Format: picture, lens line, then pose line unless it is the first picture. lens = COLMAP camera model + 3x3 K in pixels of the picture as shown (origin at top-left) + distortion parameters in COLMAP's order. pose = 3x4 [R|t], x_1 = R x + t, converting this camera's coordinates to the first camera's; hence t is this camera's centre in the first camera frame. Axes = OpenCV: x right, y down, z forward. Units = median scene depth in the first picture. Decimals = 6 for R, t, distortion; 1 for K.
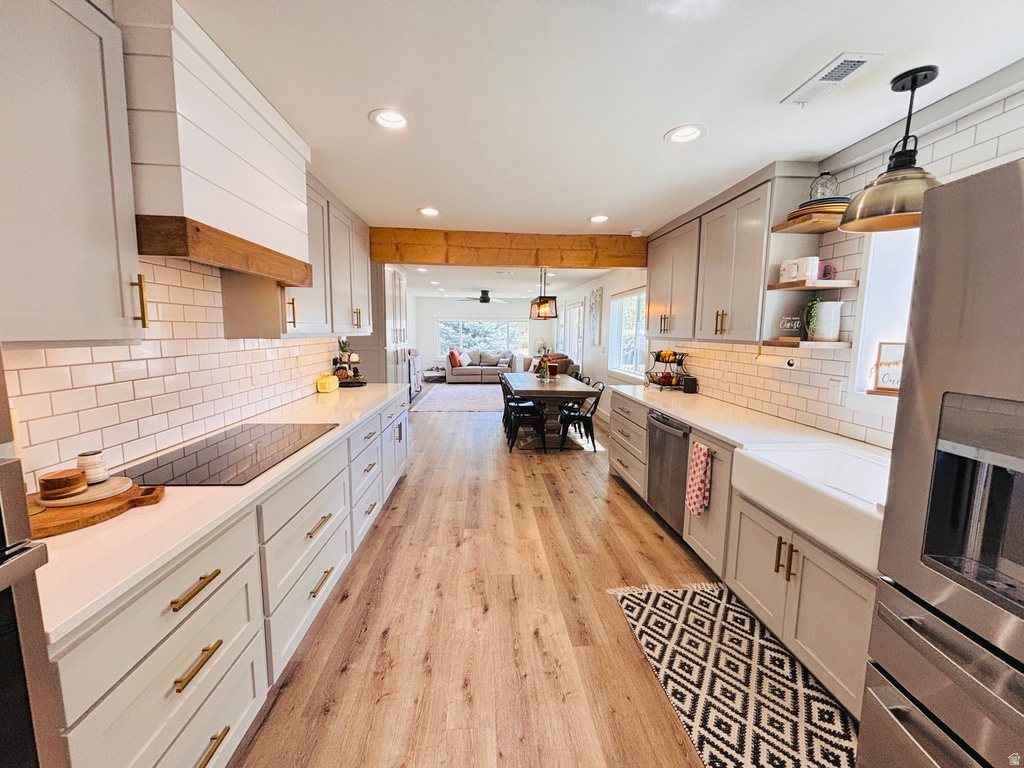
lens RADIAL K [[410.8, 0, 509.7], [0, 410.8, 382.4], [0, 0, 1]] dist [0.000533, -0.000224]
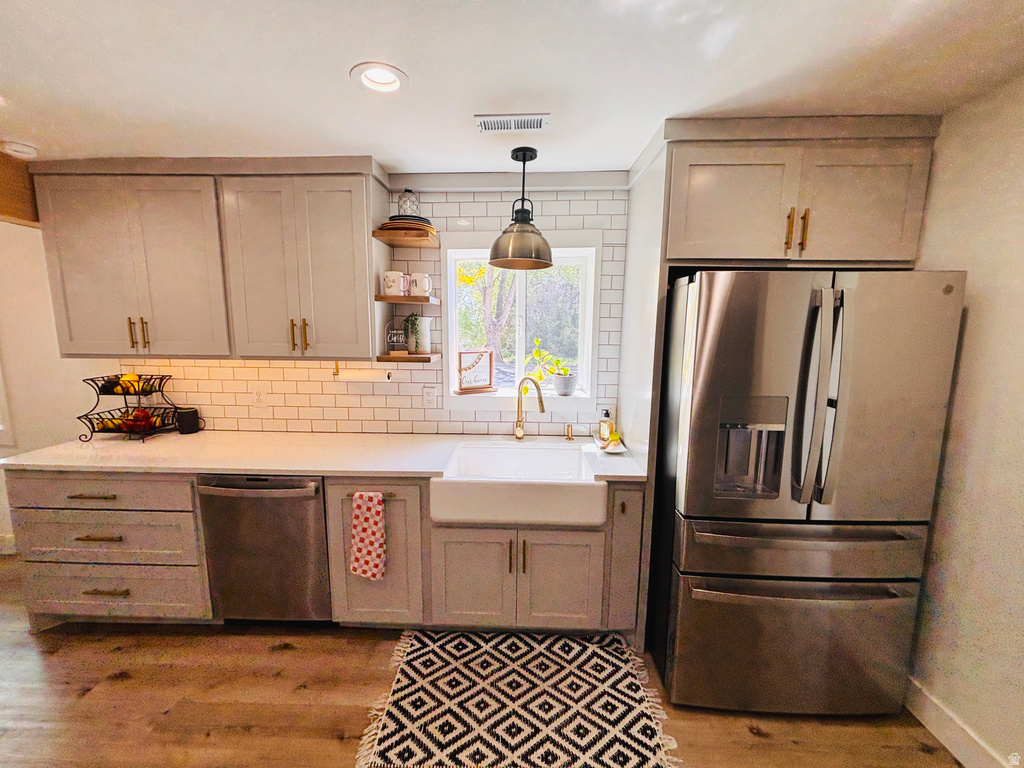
lens RADIAL K [[414.8, 0, 514.5], [0, 414.8, 381.4], [0, 0, 1]] dist [0.000250, 0.000403]
pose [[0.098343, -0.148452, 0.984018, -0.274443], [0.117394, 0.983637, 0.136662, -0.142925], [-0.988204, 0.102078, 0.114161, 0.630528]]
